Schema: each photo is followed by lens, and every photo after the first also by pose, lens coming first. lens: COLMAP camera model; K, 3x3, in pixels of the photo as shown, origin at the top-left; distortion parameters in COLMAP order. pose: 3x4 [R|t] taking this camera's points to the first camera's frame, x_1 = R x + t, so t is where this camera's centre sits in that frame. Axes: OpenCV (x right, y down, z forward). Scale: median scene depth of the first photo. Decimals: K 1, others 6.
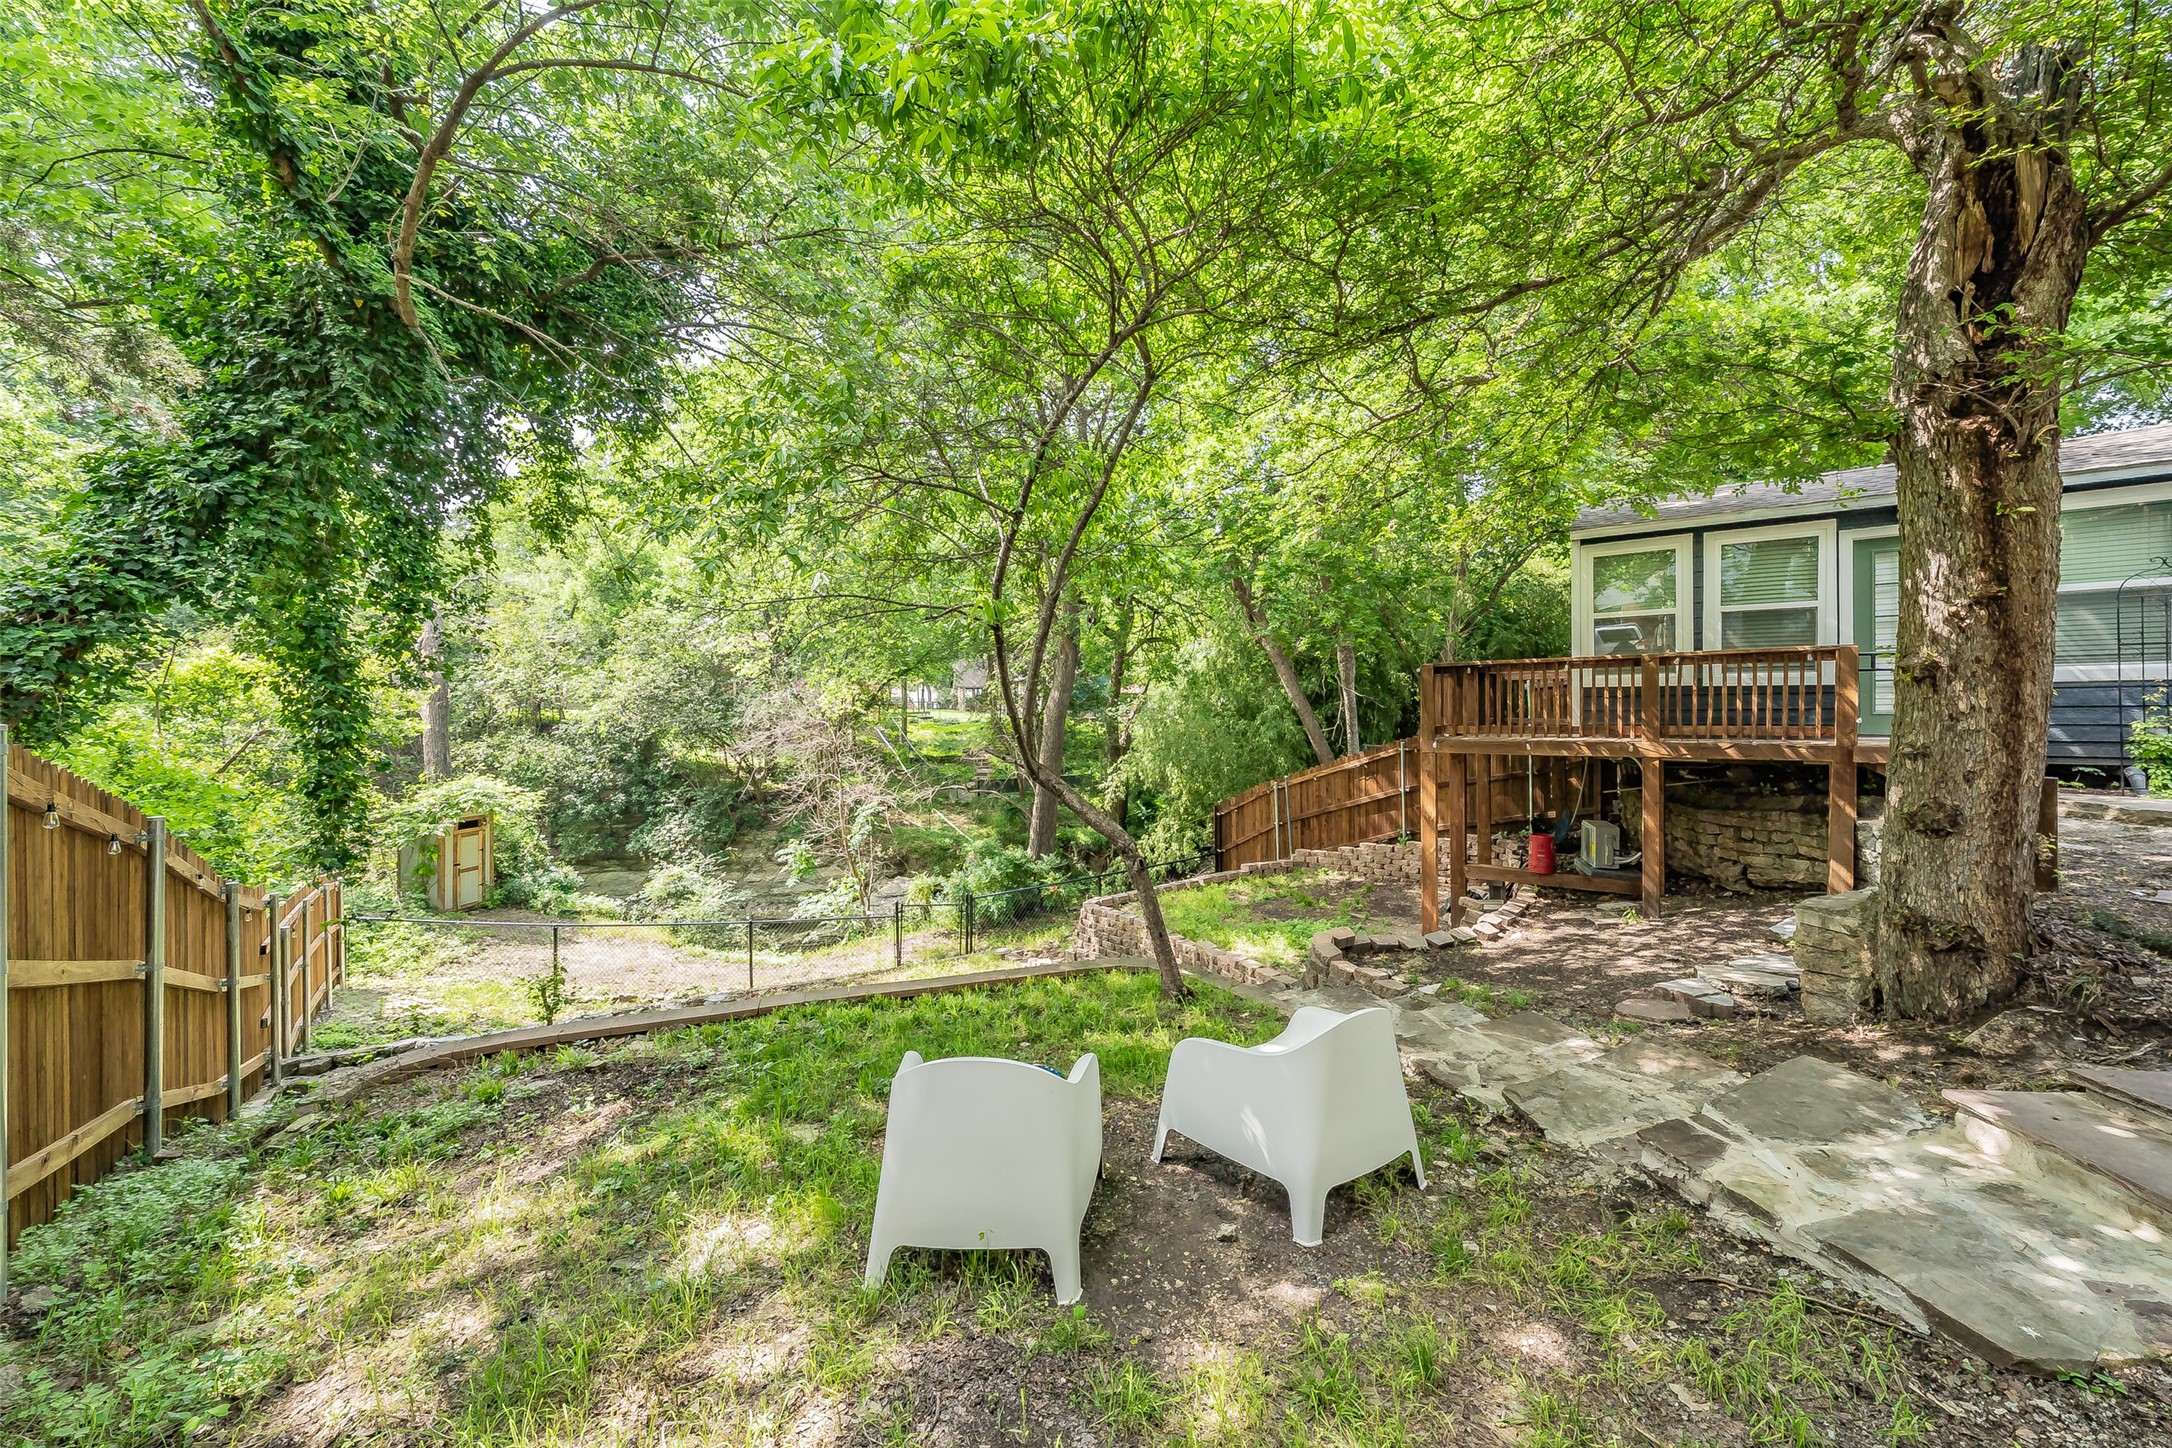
lens RADIAL K [[792.2, 0, 1085.6], [0, 792.2, 710.4], [0, 0, 1]] dist [-0.001202, 0.000052]
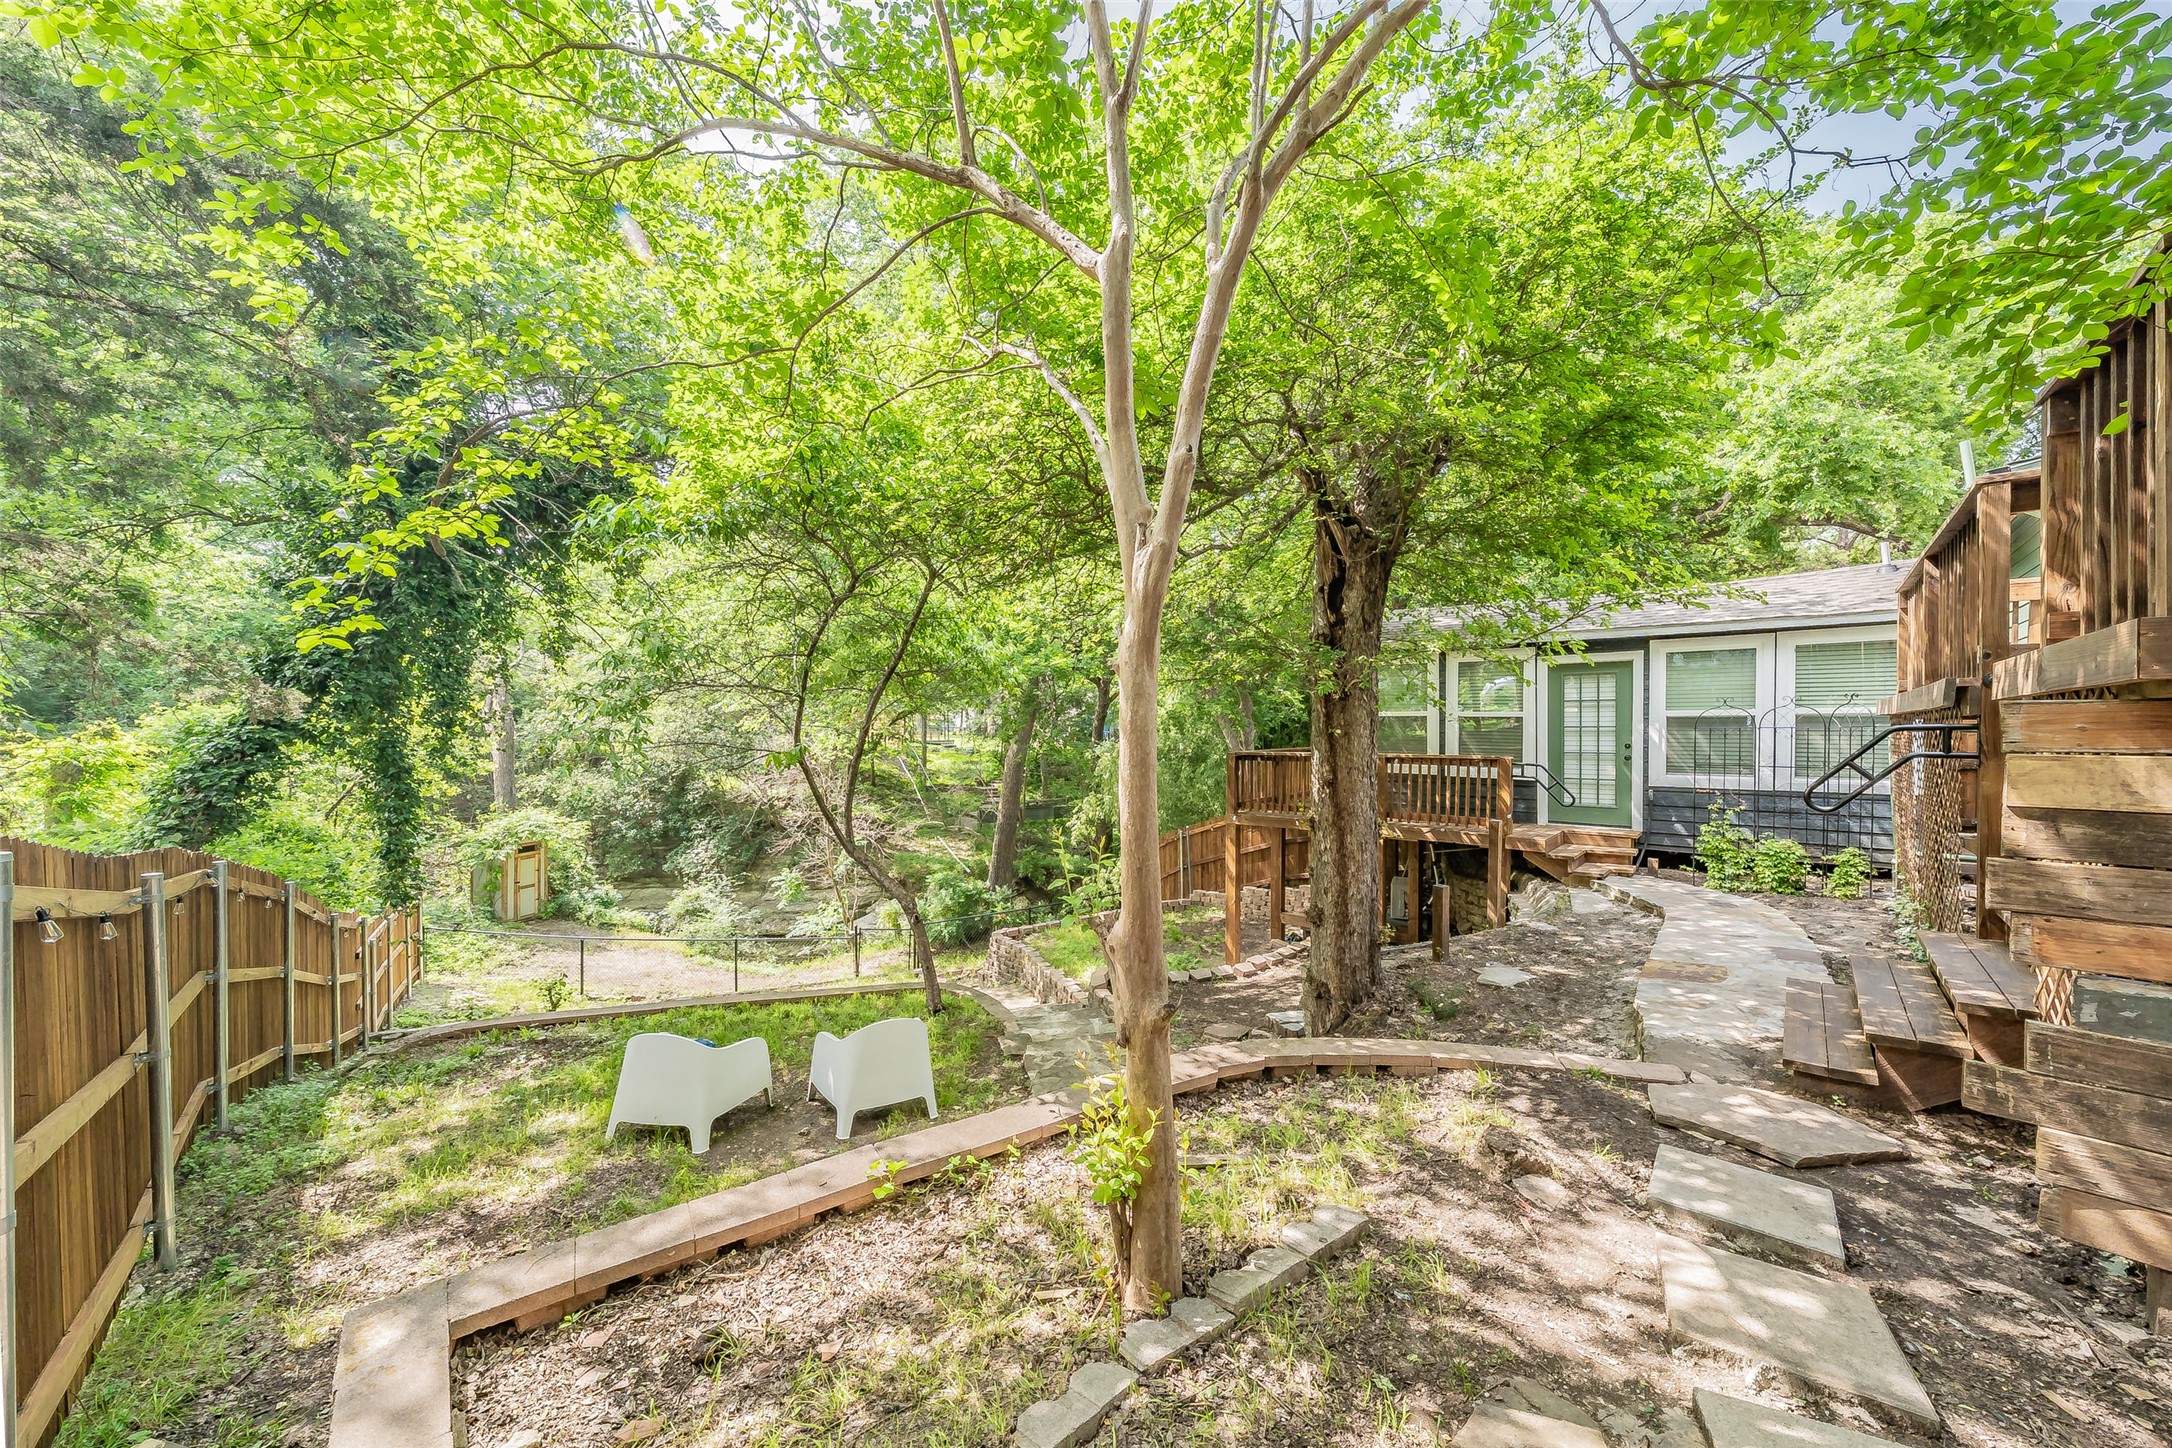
lens RADIAL K [[792.2, 0, 1085.6], [0, 792.2, 734.3], [0, 0, 1]] dist [-0.001202, 0.000052]
pose [[0.997206, 0.009470, -0.074104, 0.341175], [-0.008659, 0.999899, 0.011253, -0.113969], [0.074203, -0.010580, 0.997187, -0.295237]]
